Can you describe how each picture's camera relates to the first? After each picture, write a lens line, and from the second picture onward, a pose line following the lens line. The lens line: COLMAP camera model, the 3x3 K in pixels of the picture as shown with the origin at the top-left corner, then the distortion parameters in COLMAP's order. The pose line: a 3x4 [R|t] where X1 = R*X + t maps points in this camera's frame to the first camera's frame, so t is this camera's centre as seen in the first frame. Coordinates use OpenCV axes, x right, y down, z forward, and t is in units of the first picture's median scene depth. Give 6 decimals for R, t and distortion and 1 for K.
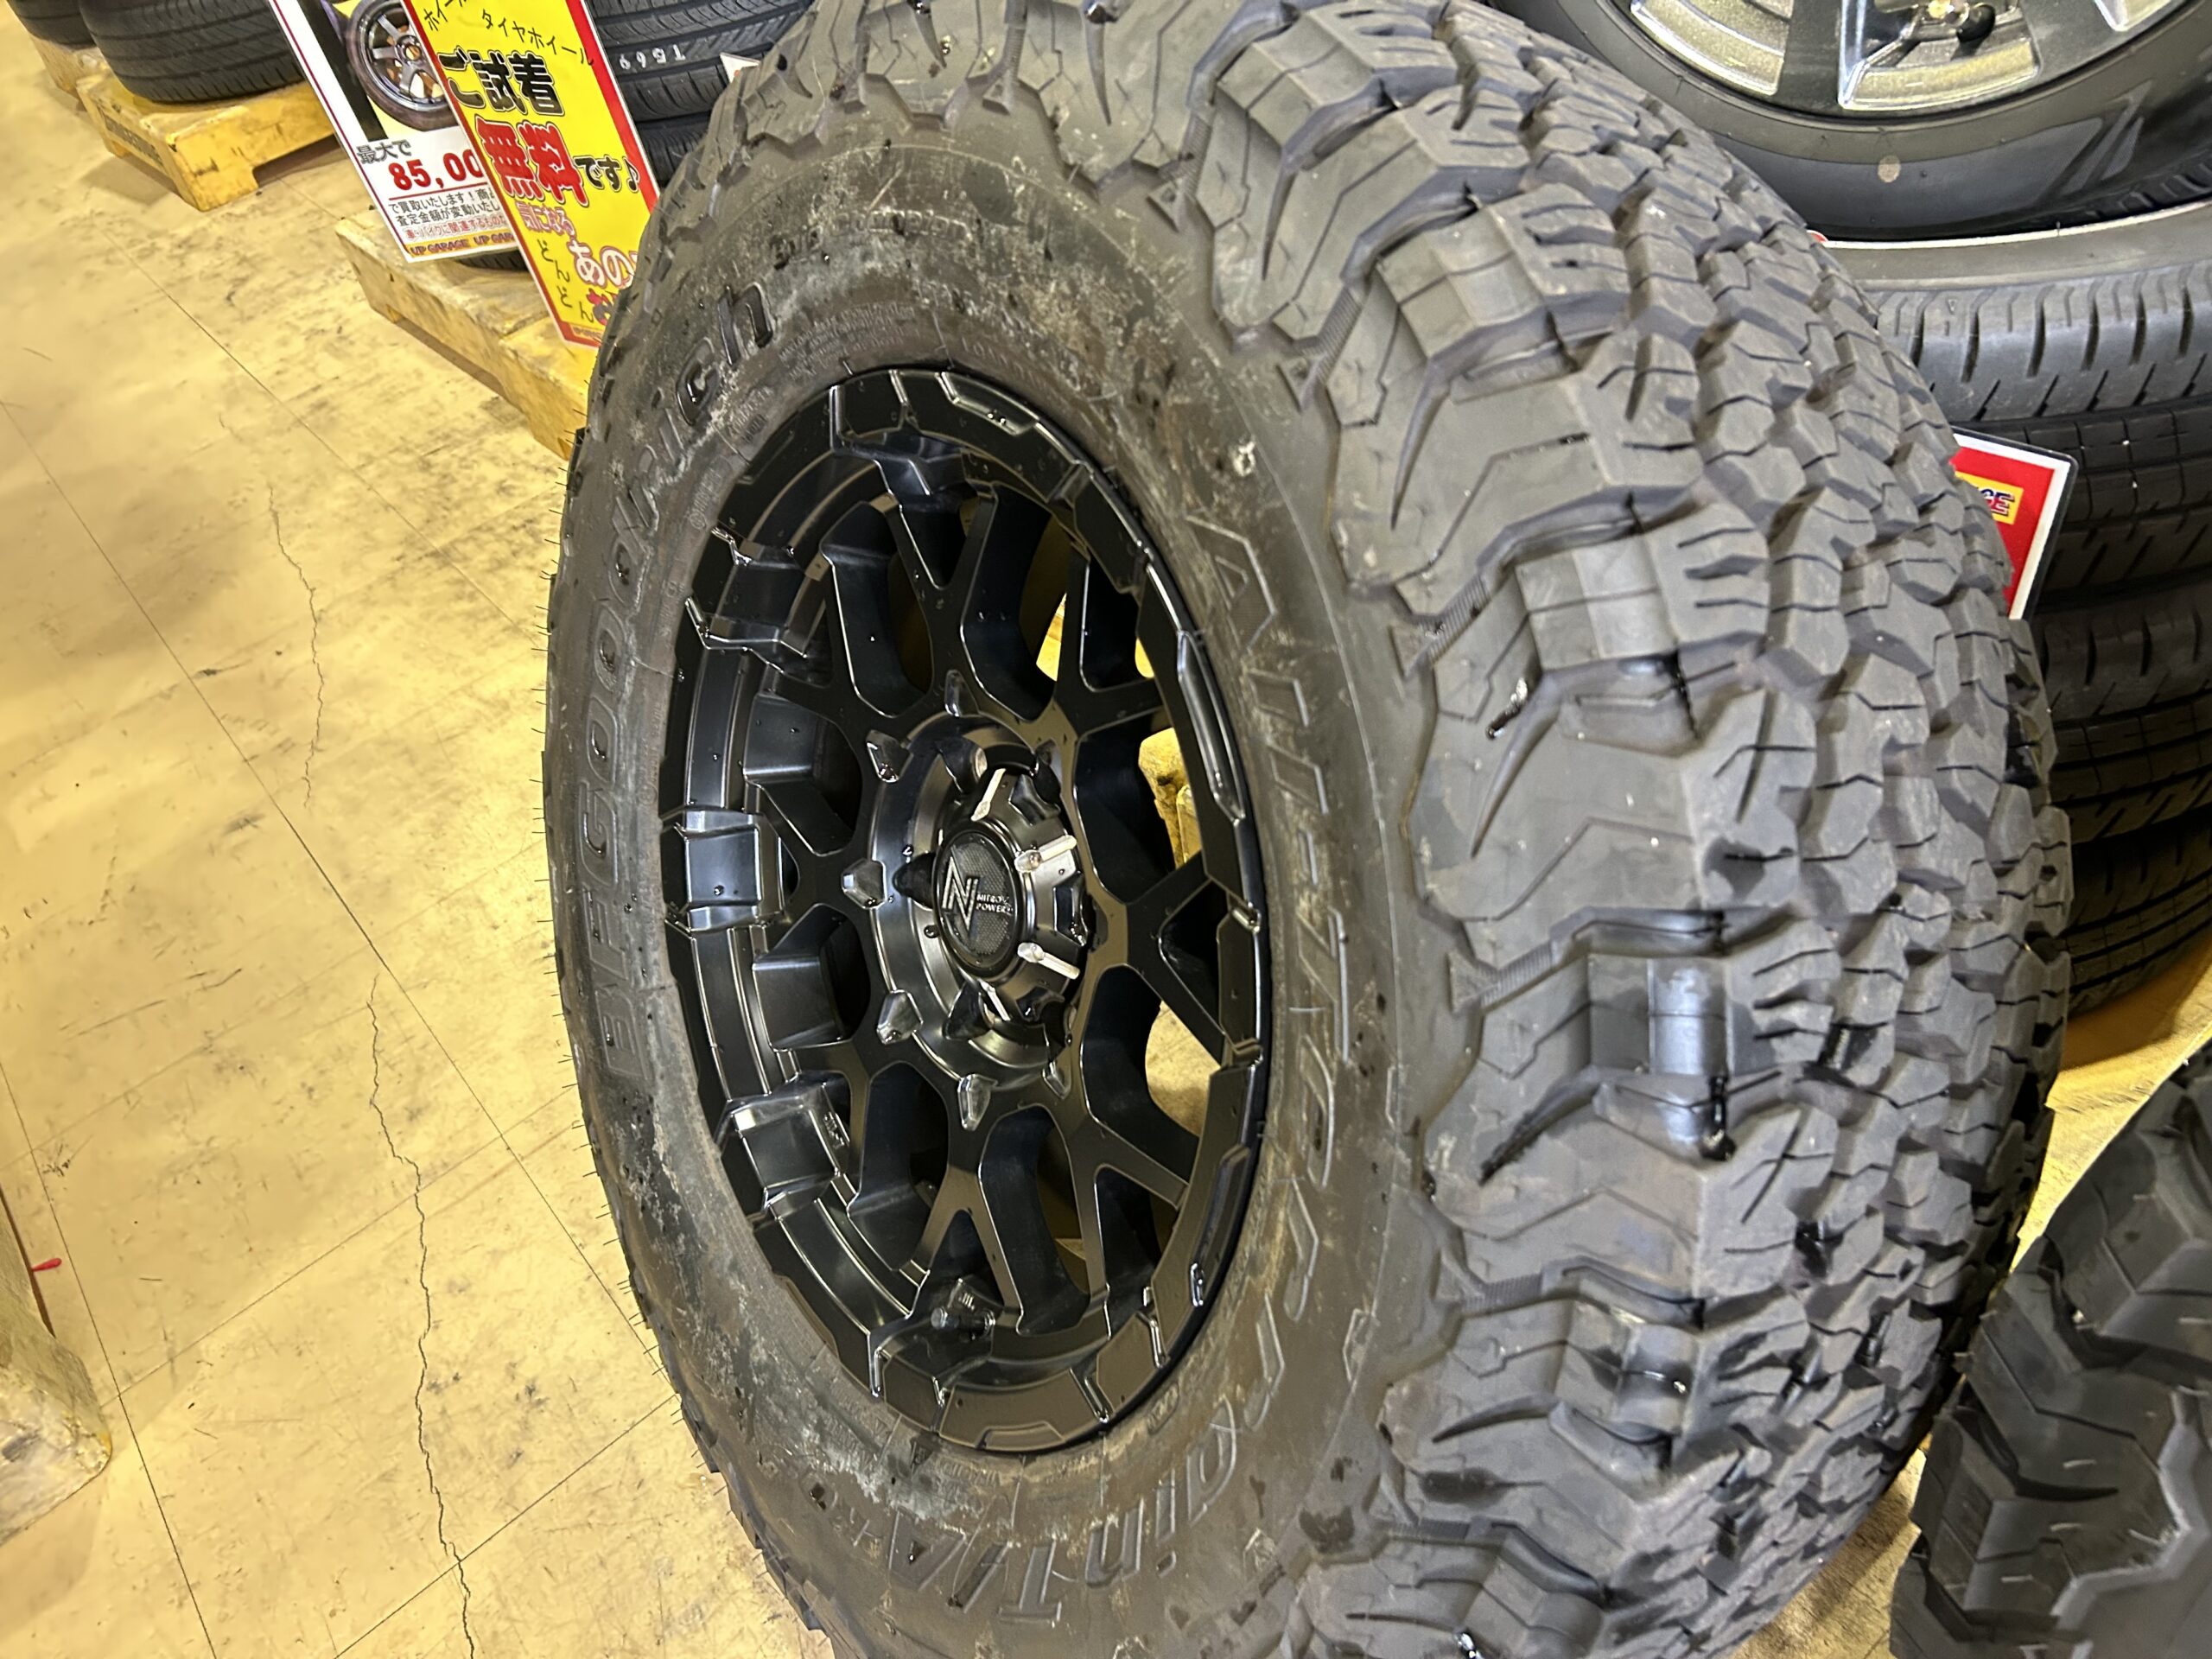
lens RADIAL K [[1691.1, 0, 1106.0], [0, 1691.1, 829.5], [0, 0, 1]] dist [0.008042, -0.002090]
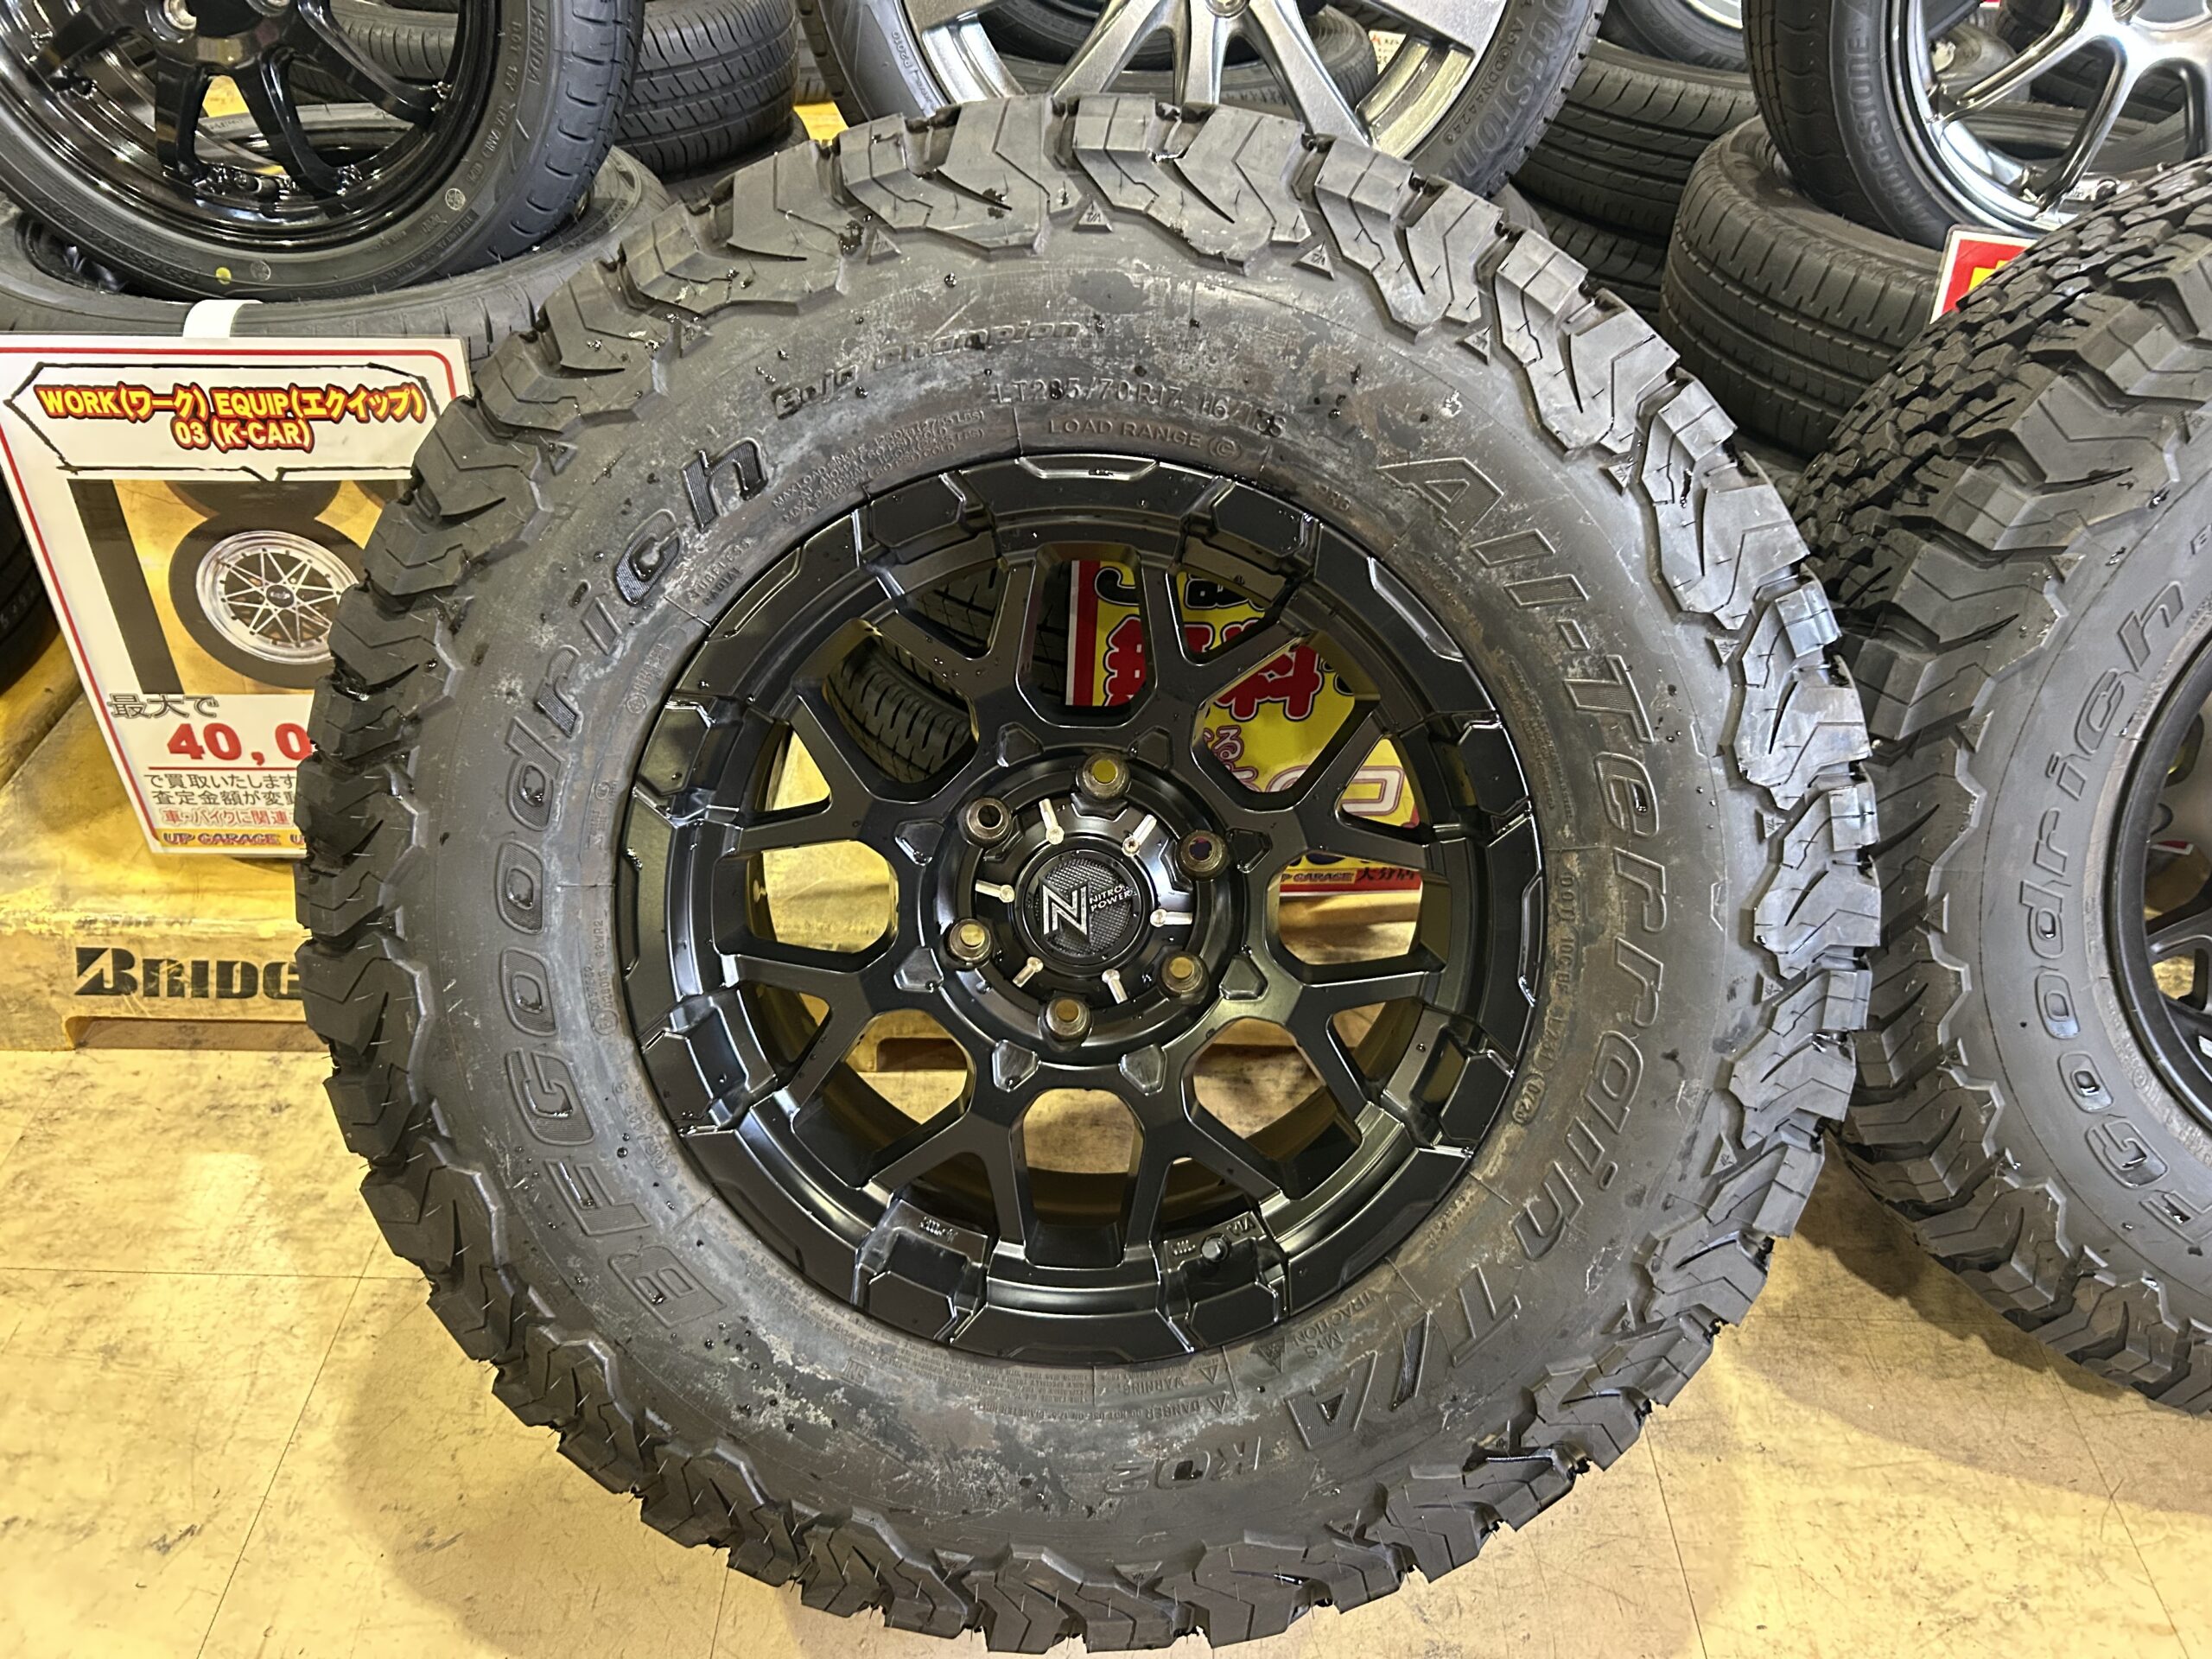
lens RADIAL K [[1691.1, 0, 1106.0], [0, 1691.1, 829.5], [0, 0, 1]] dist [0.008042, -0.002090]
pose [[0.615109, -0.308391, 0.725628, -1.002675], [0.422361, 0.906025, 0.027028, -0.034794], [-0.665772, 0.289852, 0.687557, 0.201697]]
